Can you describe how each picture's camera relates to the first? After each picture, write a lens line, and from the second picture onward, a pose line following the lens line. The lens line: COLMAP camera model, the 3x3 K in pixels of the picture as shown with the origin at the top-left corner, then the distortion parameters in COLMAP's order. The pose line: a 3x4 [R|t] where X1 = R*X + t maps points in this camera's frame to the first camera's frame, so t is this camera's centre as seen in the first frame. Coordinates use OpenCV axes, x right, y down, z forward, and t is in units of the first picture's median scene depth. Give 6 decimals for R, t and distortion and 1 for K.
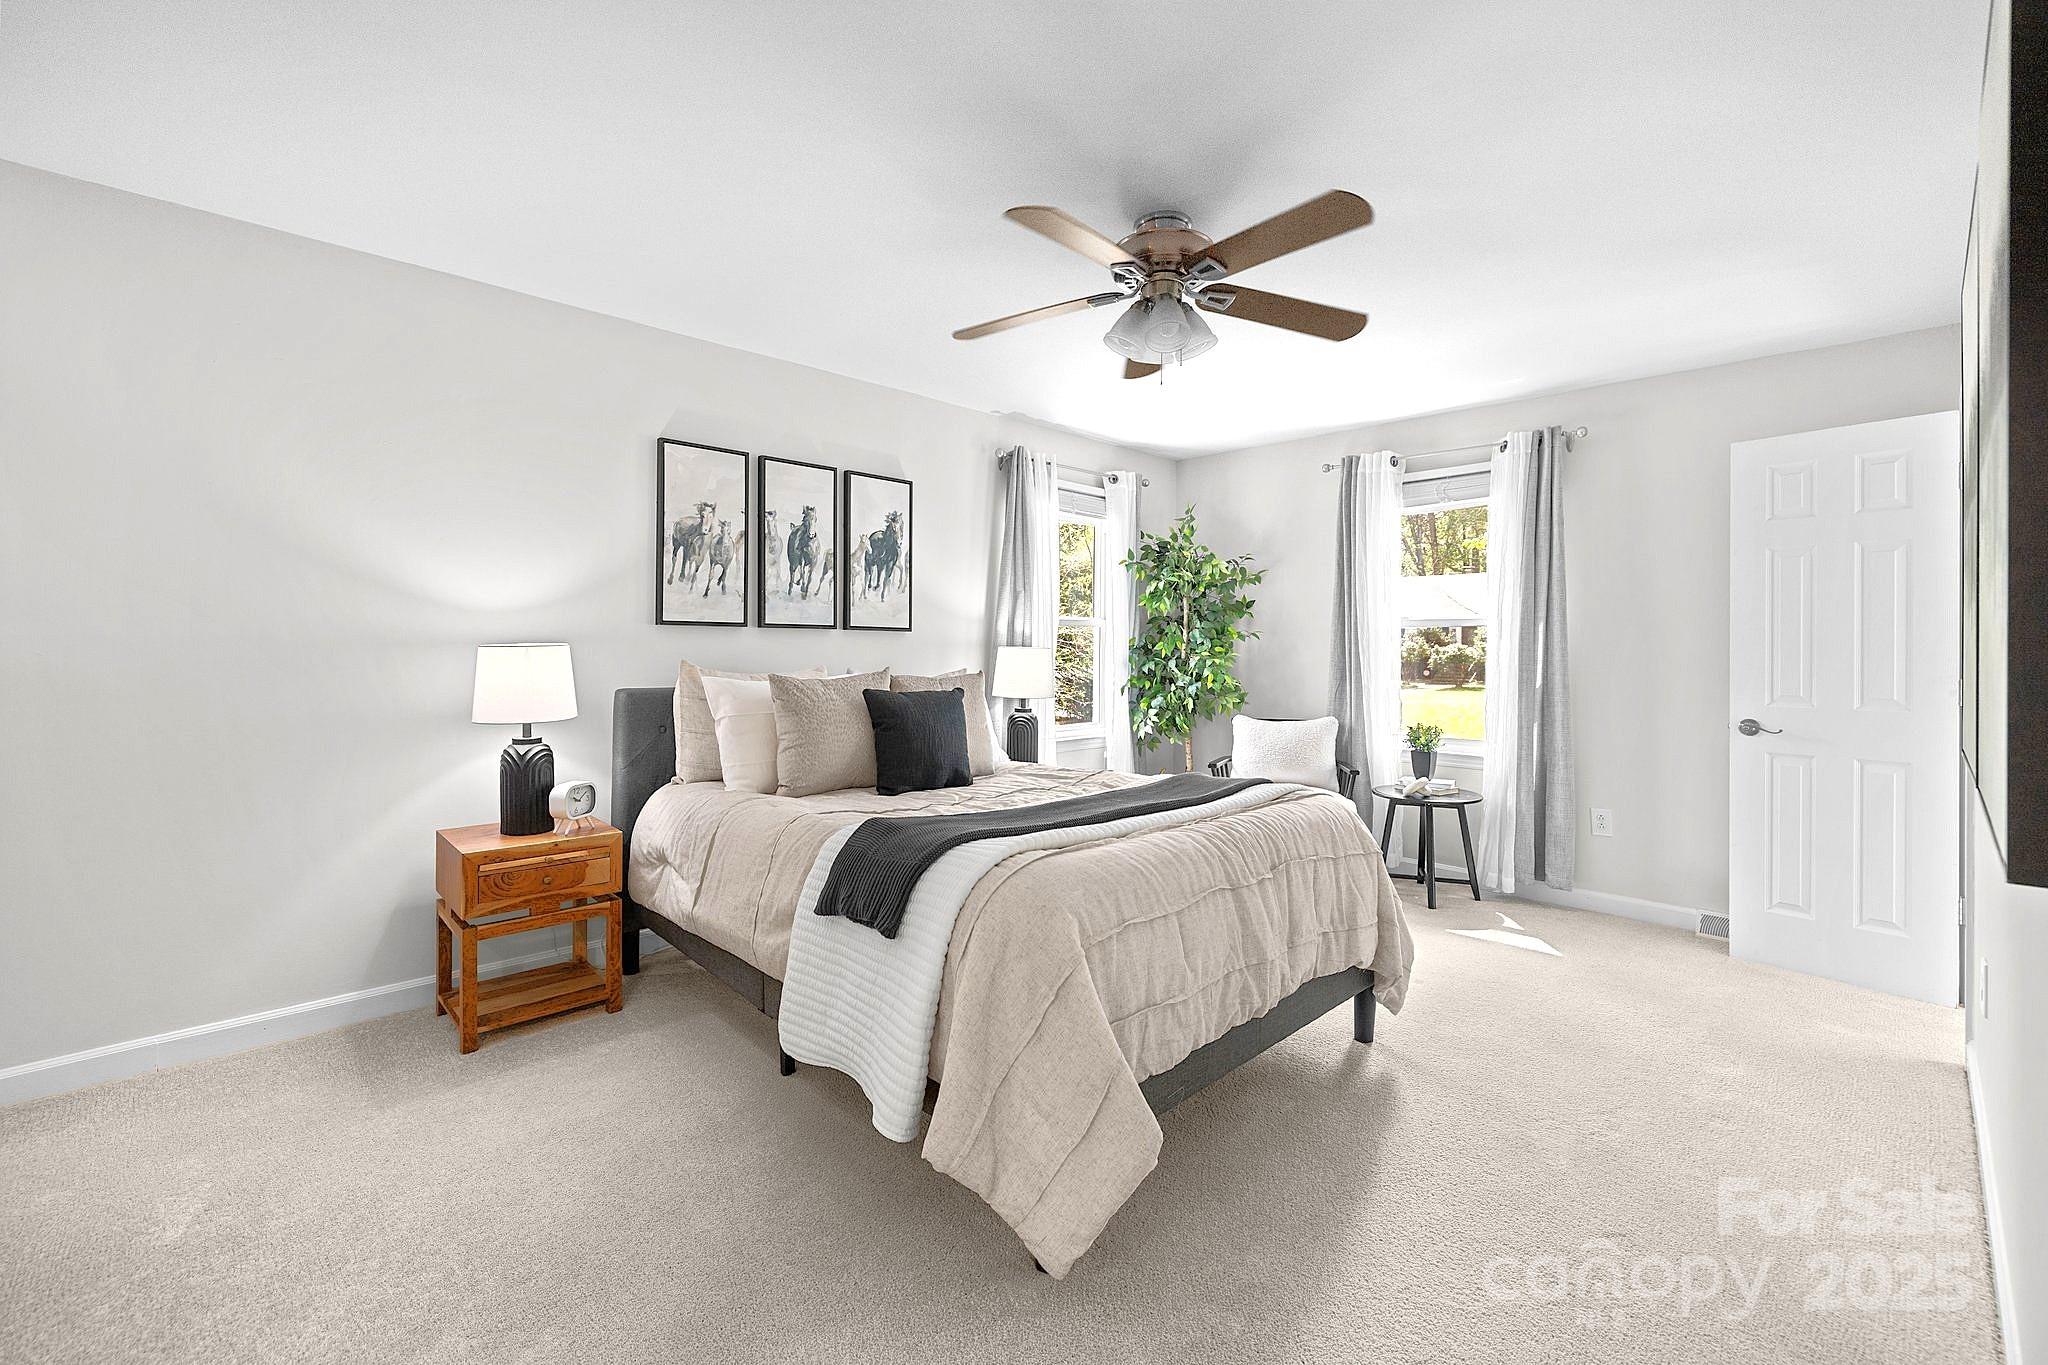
lens RADIAL K [[858.2, 0, 1014.8], [0, 858.2, 665.3], [0, 0, 1]] dist [-0.000210, -0.000211]
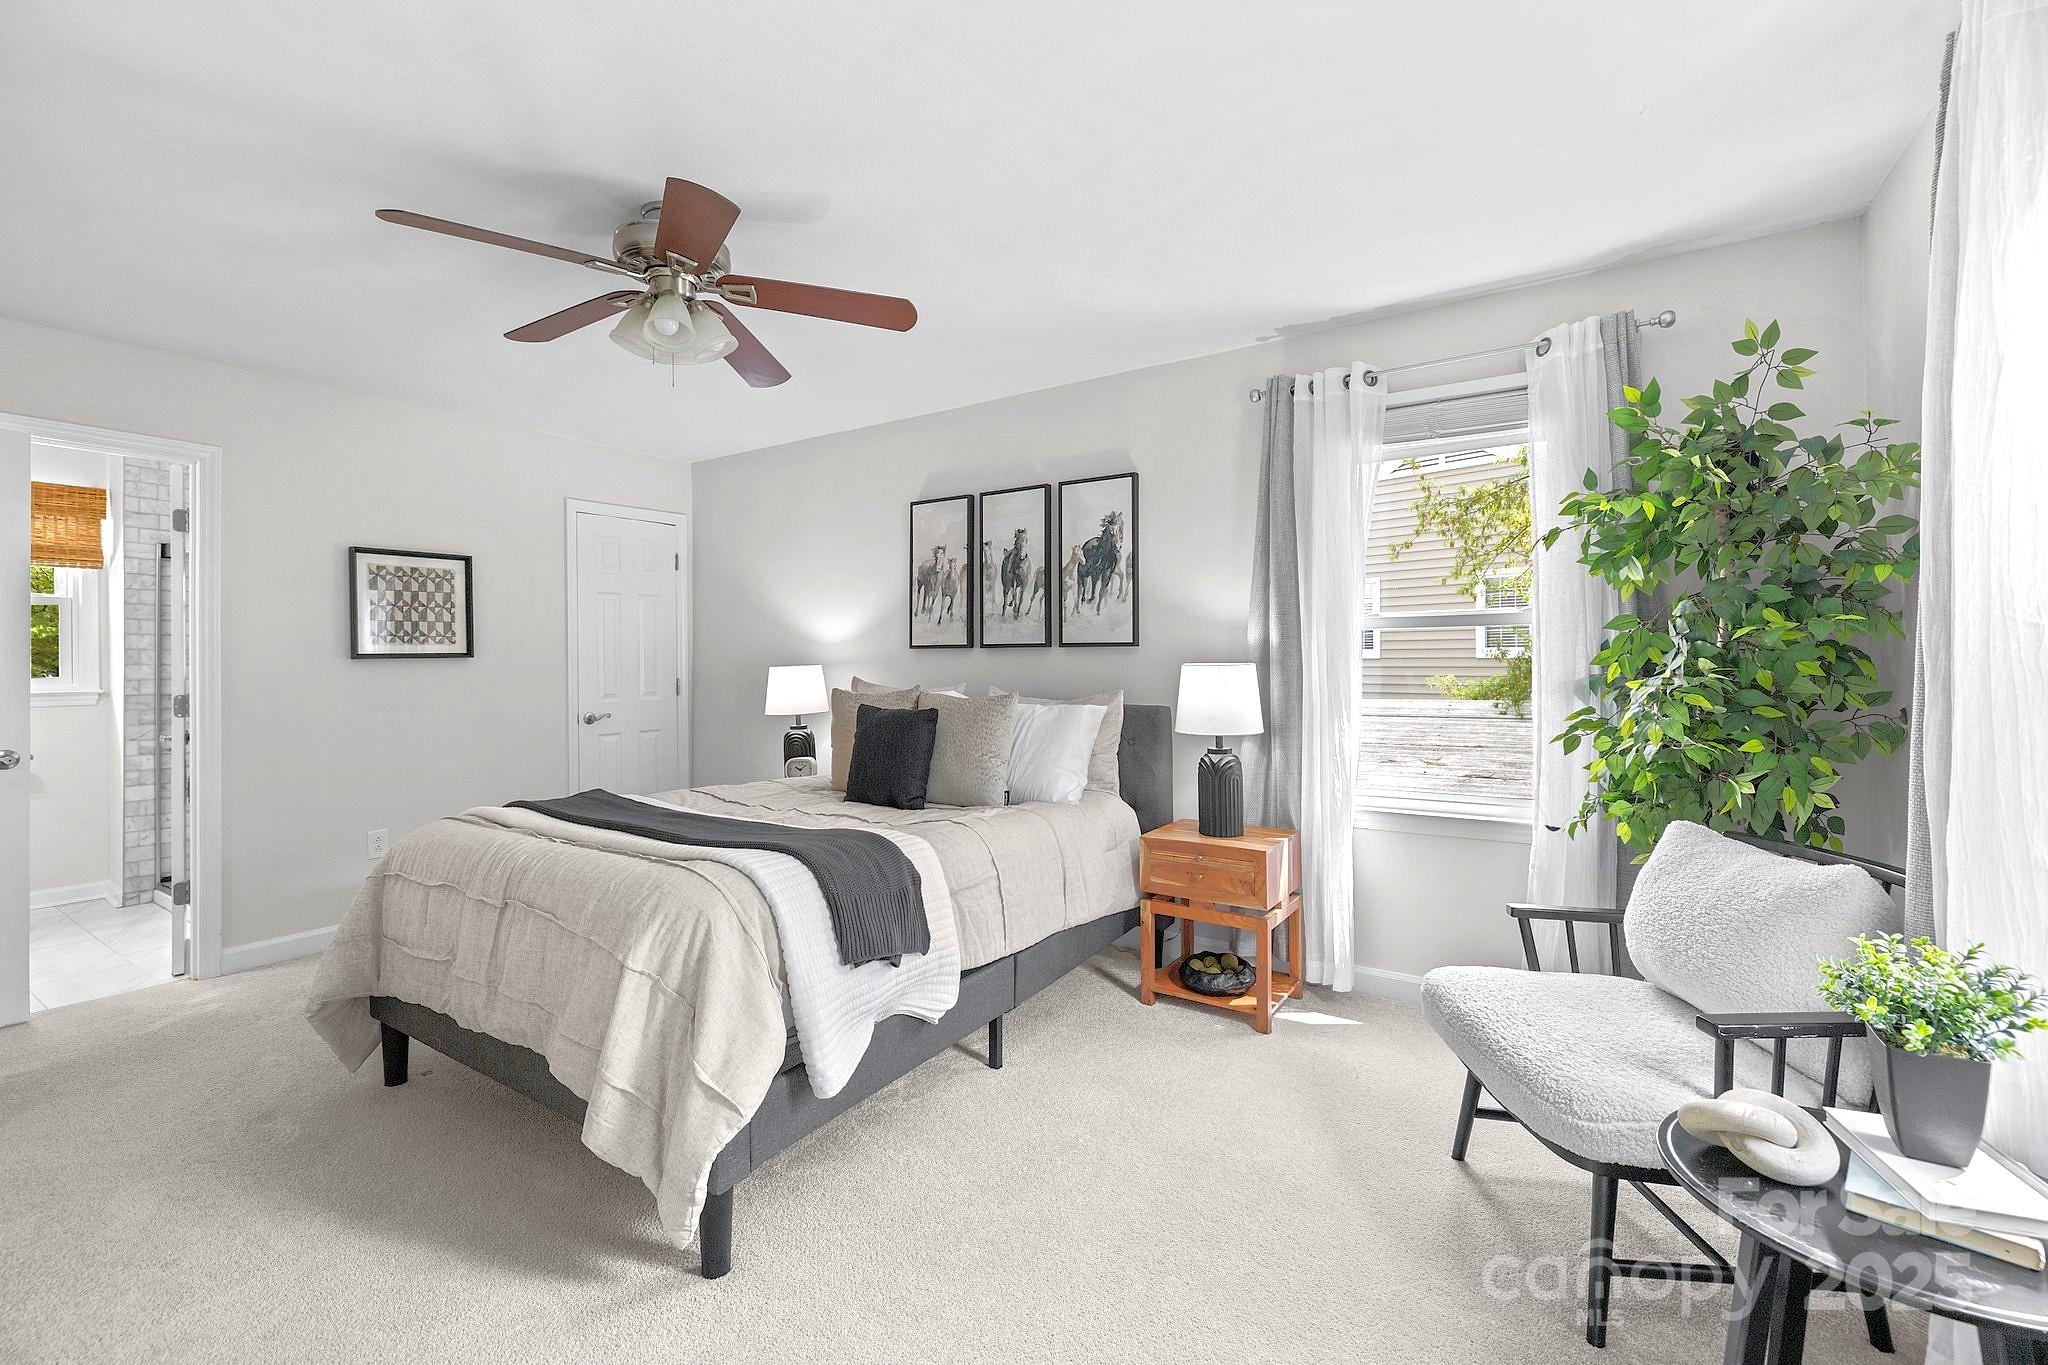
lens RADIAL K [[865.7, 0, 971.8], [0, 865.7, 666.3], [0, 0, 1]] dist [-0.000171, -0.000340]
pose [[0.203720, -0.005855, -0.979012, 0.765467], [-0.018573, 0.999779, -0.009844, -0.009634], [0.978853, 0.020189, 0.203566, 0.738239]]
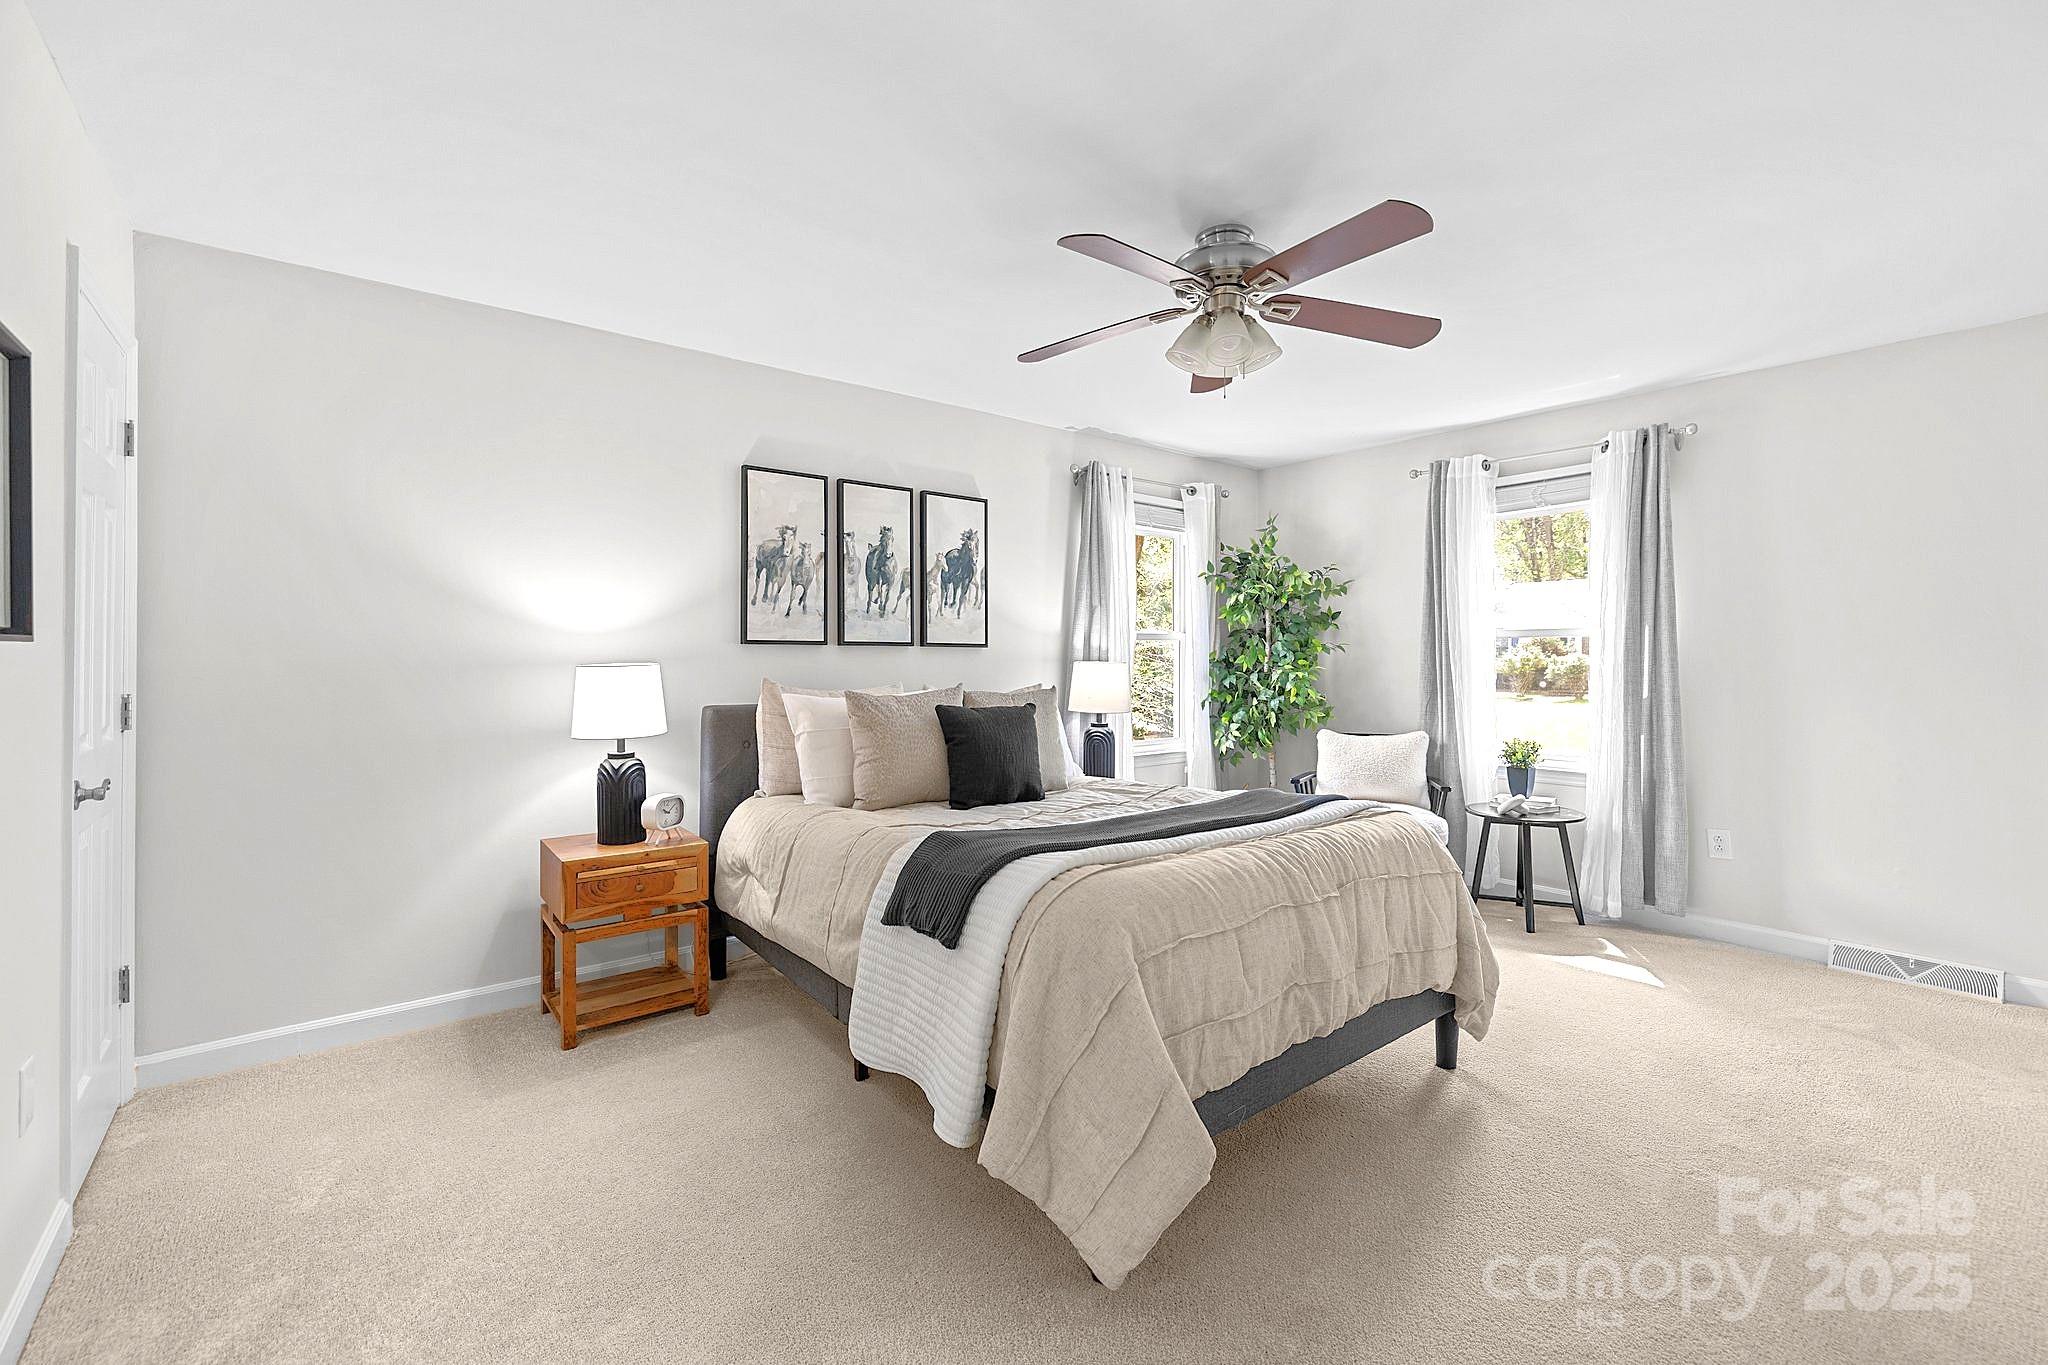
lens RADIAL K [[865.7, 0, 1026.7], [0, 865.7, 672.7], [0, 0, 1]] dist [-0.000171, -0.000340]
pose [[0.995726, -0.007295, -0.092065, 0.021251], [0.006598, 0.999947, -0.007874, -0.001704], [0.092118, 0.007233, 0.995722, -0.012666]]
